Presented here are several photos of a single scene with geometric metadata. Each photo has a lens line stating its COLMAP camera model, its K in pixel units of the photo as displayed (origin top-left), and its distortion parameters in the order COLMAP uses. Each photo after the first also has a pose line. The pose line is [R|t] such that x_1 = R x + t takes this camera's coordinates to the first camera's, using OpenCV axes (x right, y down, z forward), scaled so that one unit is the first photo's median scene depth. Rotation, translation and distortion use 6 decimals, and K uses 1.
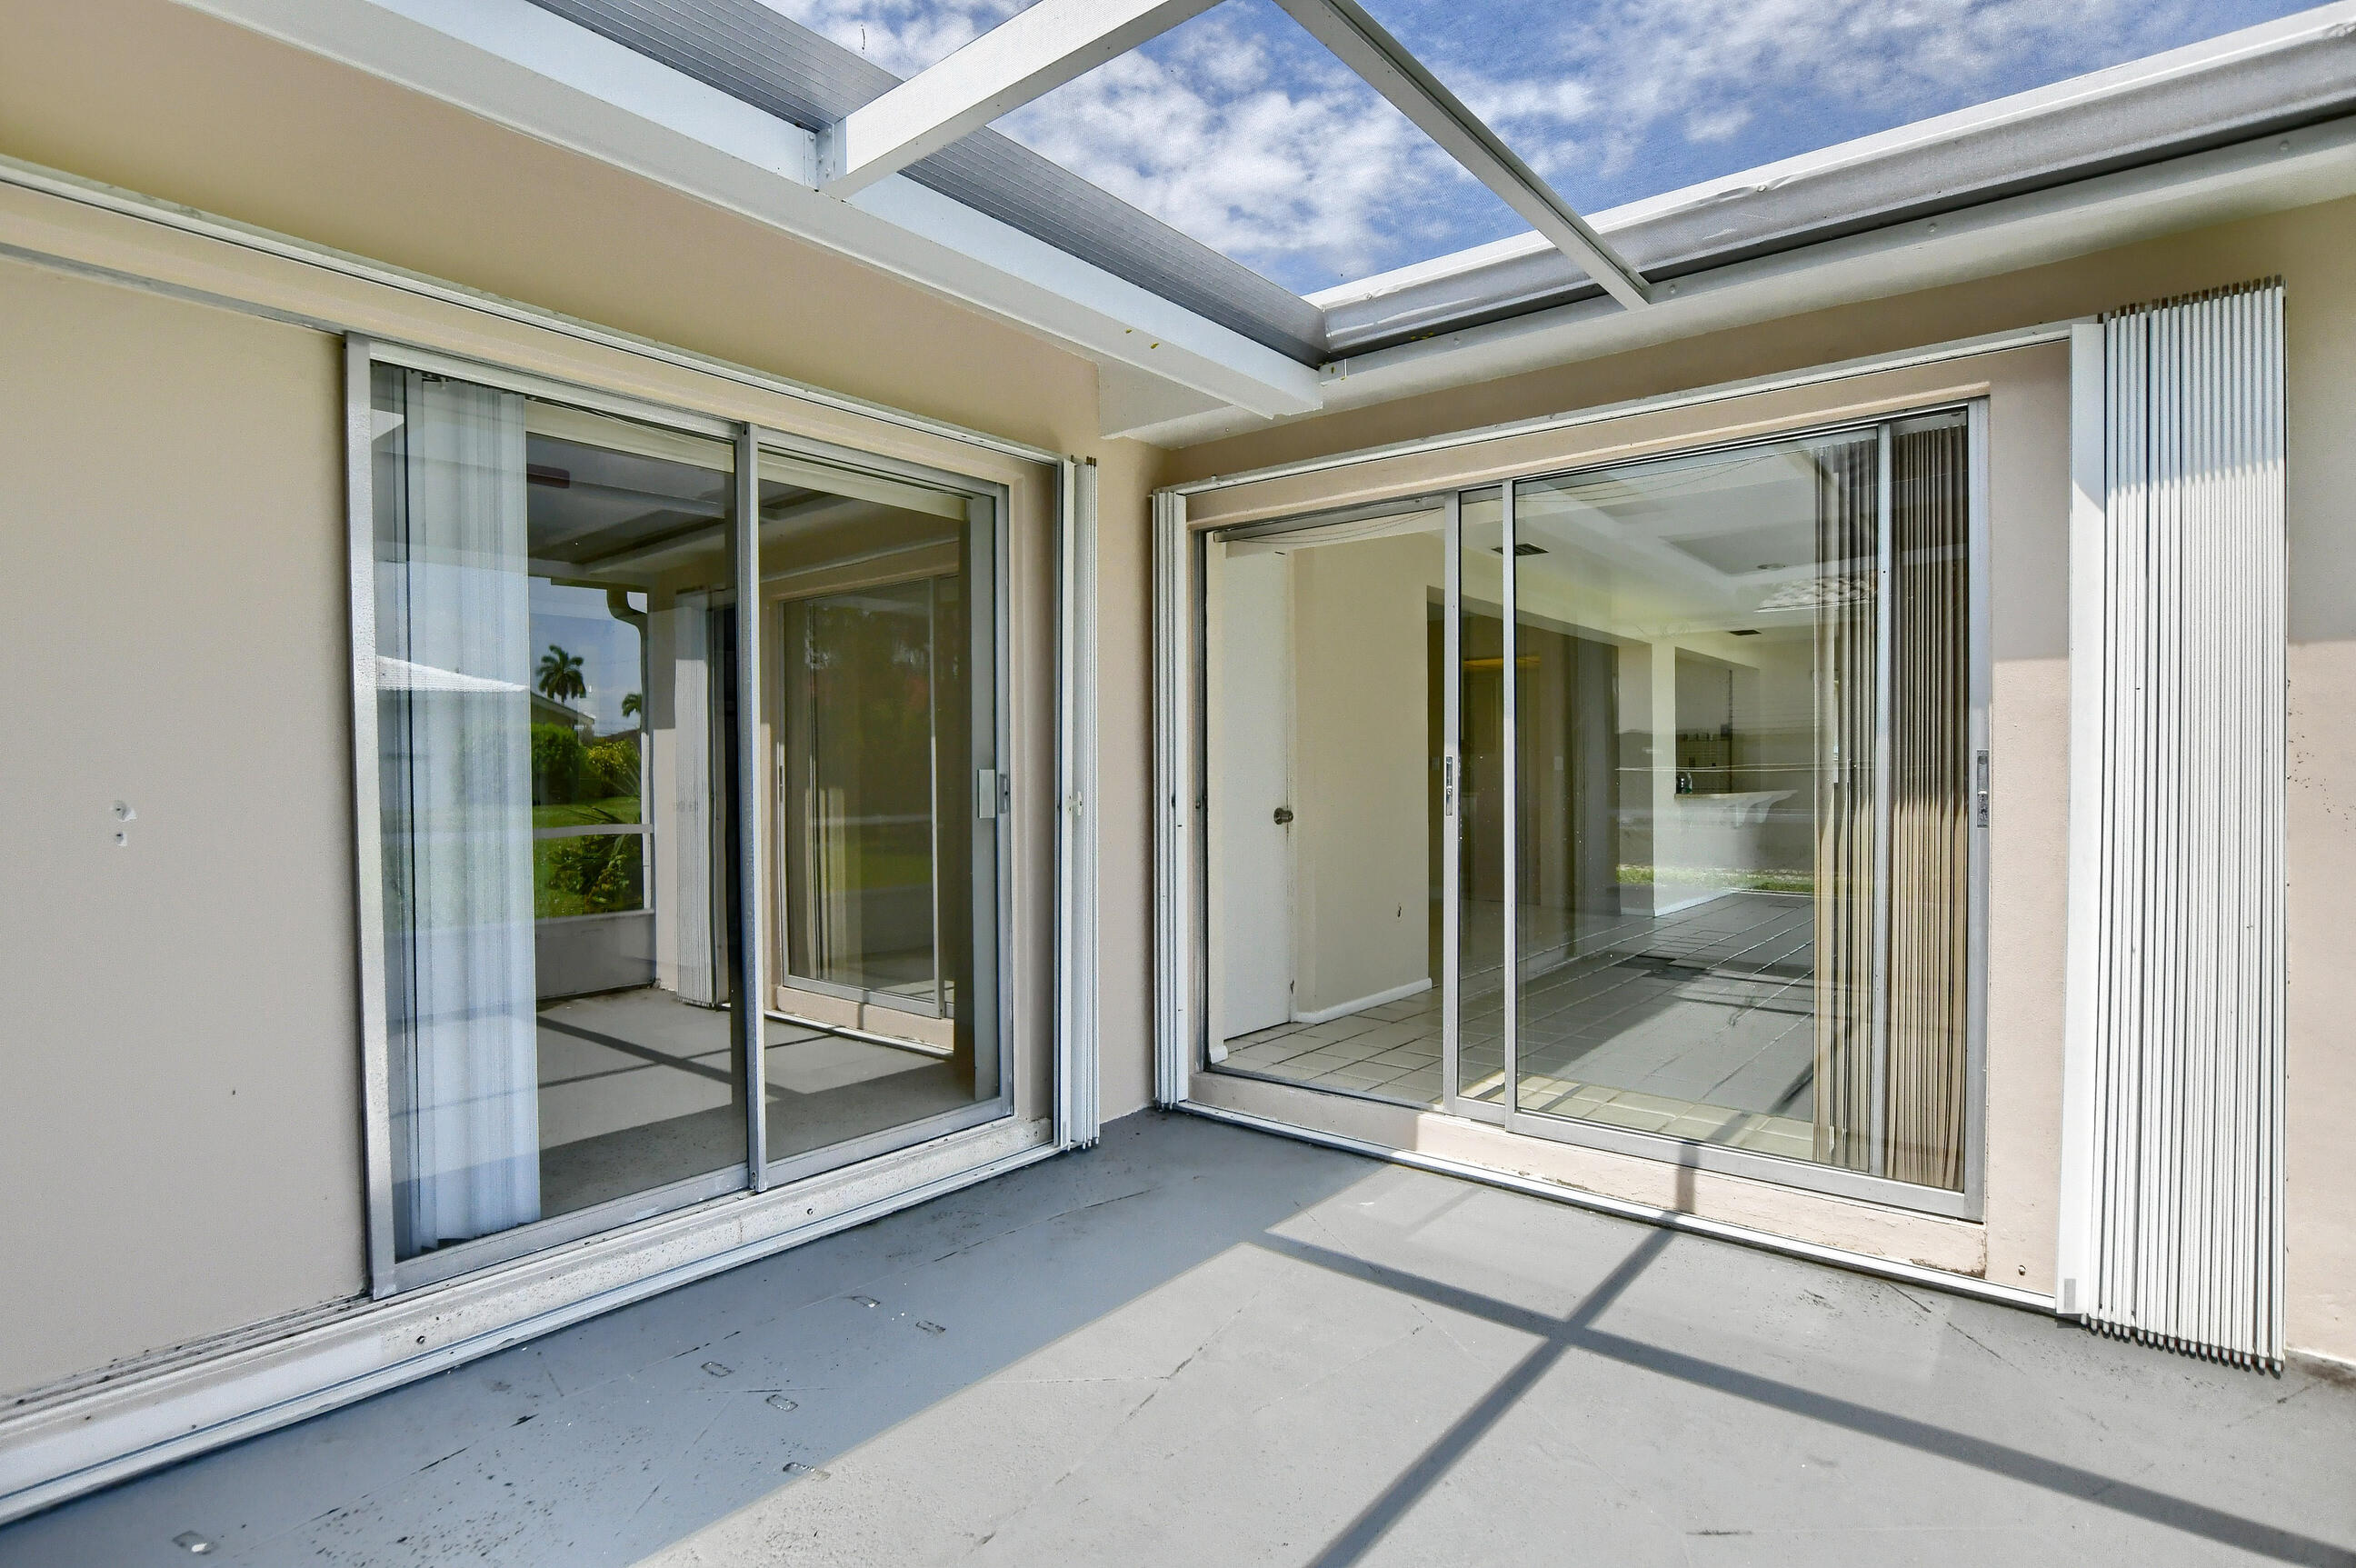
lens RADIAL K [[1196.0, 0, 1173.5], [0, 1196.0, 785.7], [0, 0, 1]] dist [-0.002407, -0.001251]
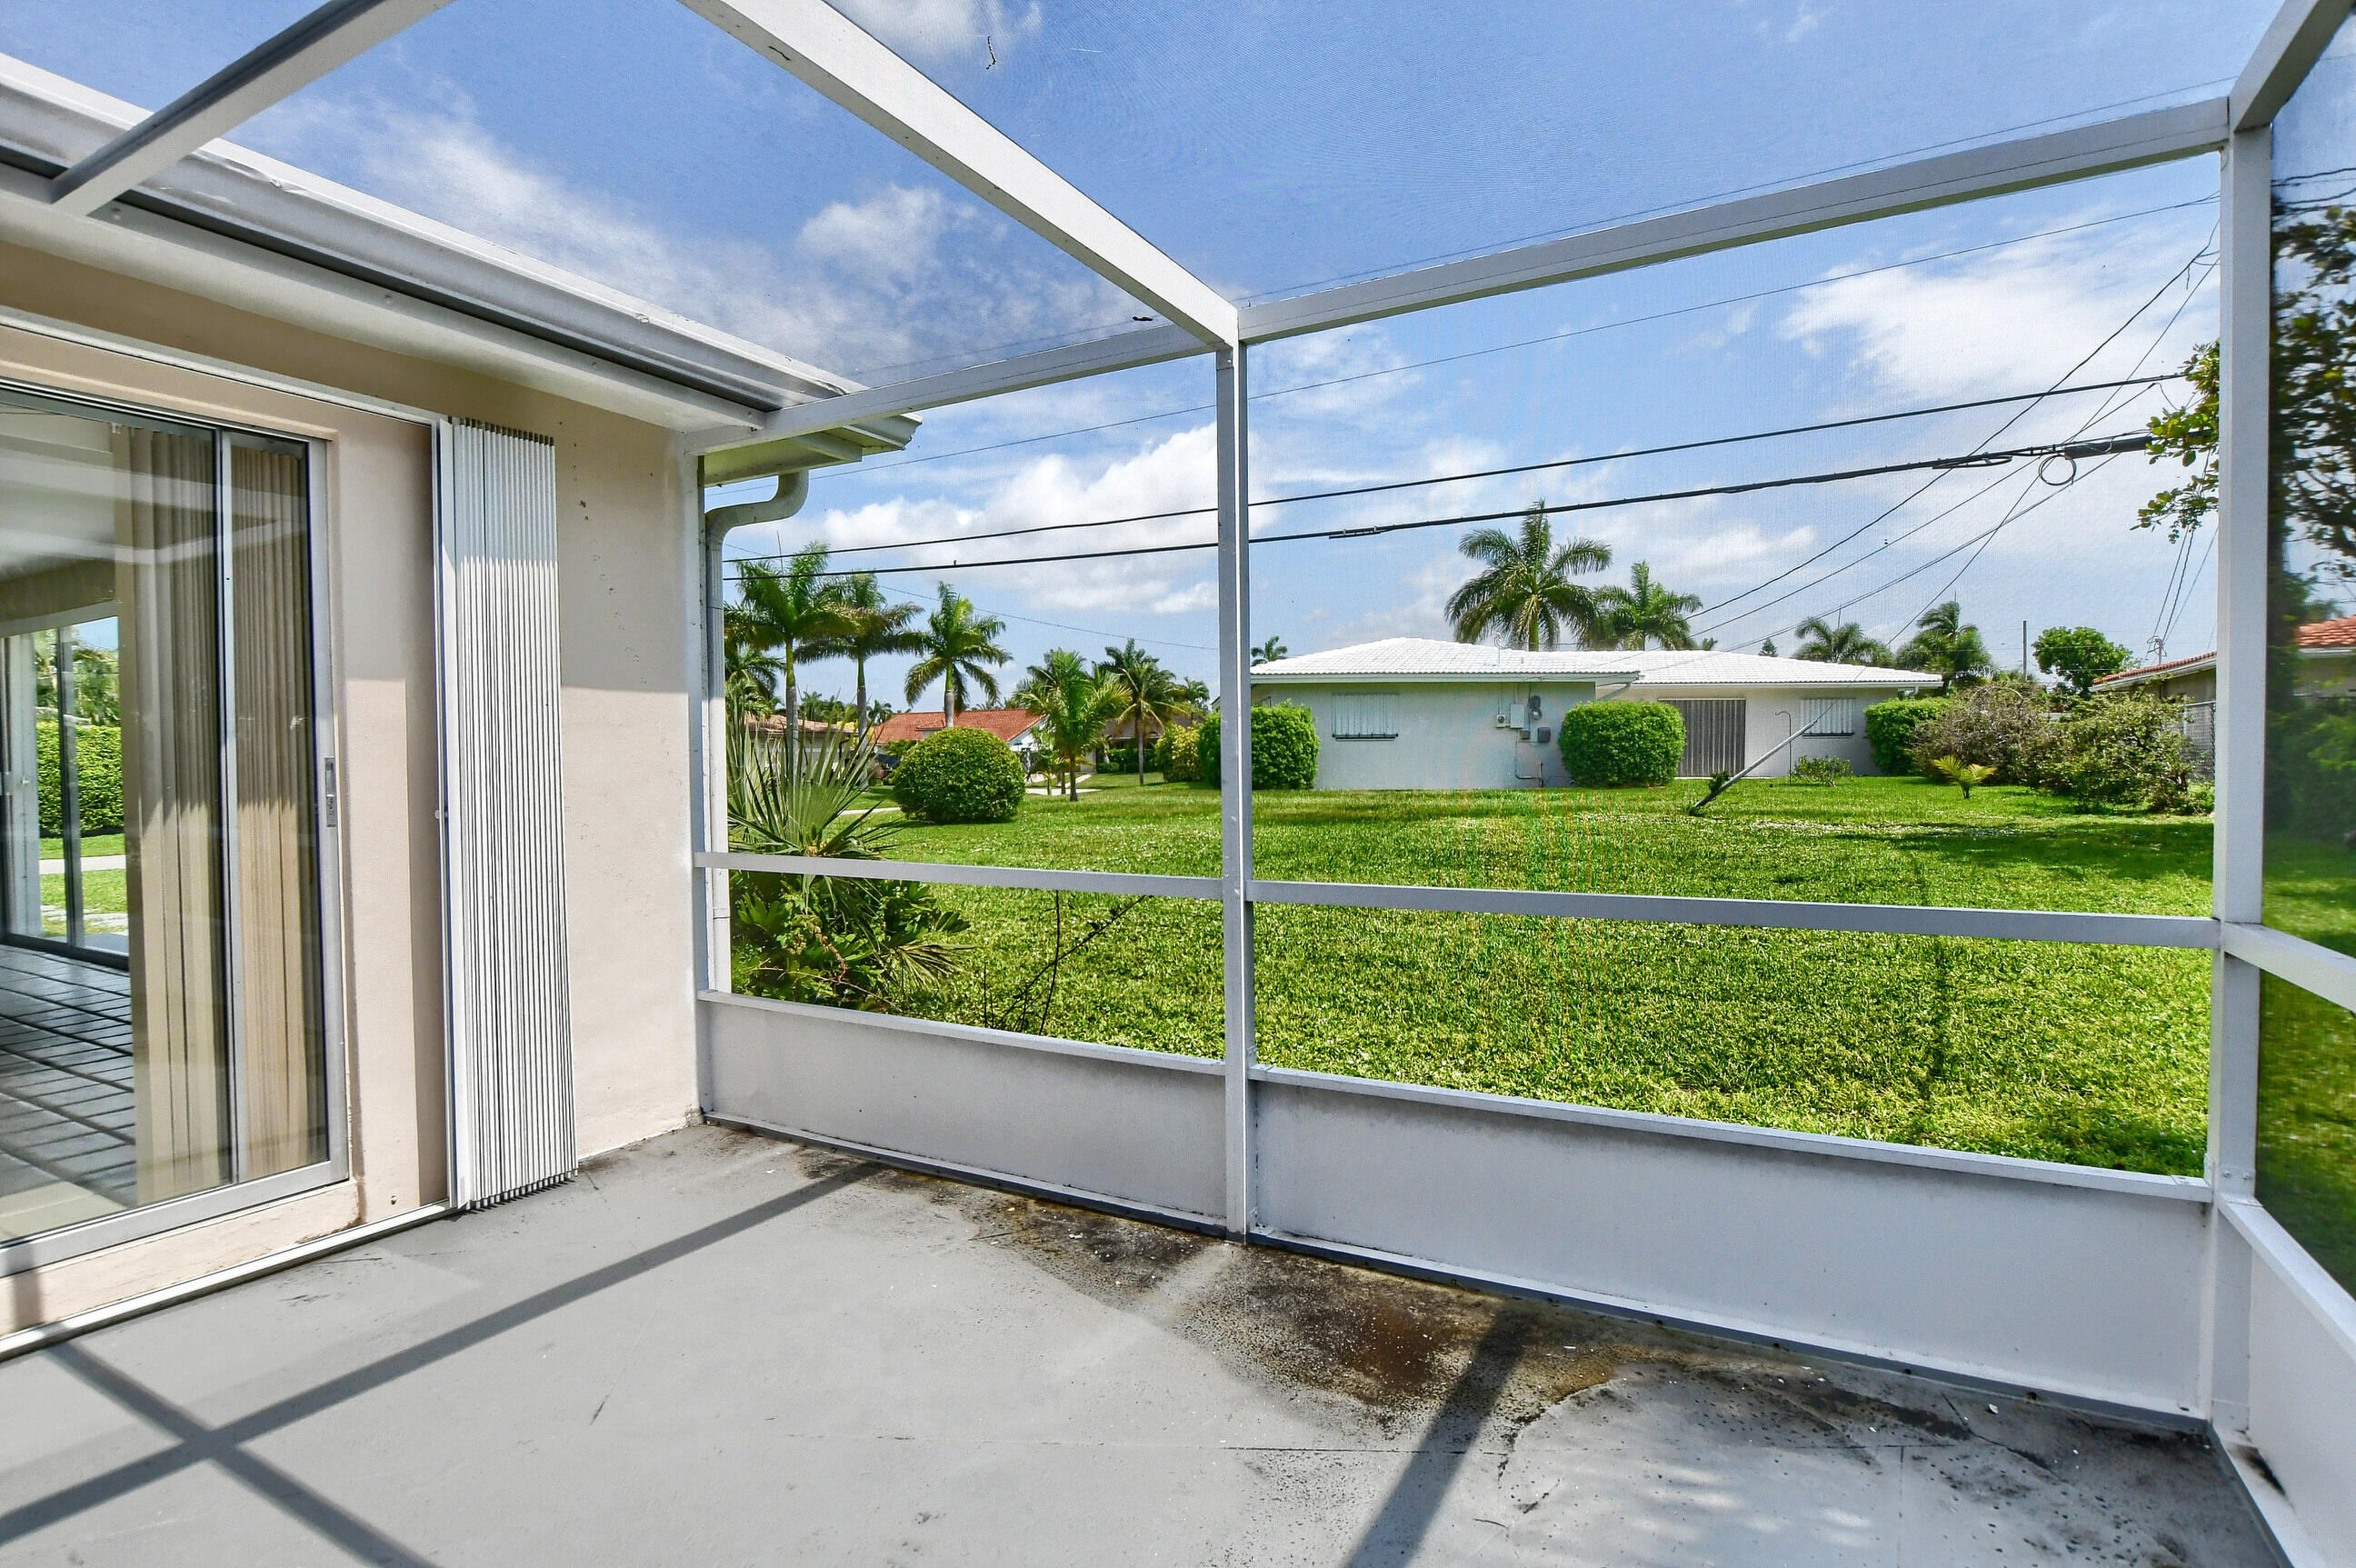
lens RADIAL K [[1160.8, 0, 1187.5], [0, 1160.8, 777.1], [0, 0, 1]] dist [-0.029558, 0.000366]
pose [[-0.176339, -0.008064, 0.984297, -0.551272], [0.023314, 0.999652, 0.012366, -0.006702], [-0.984053, 0.025129, -0.176089, 0.434154]]
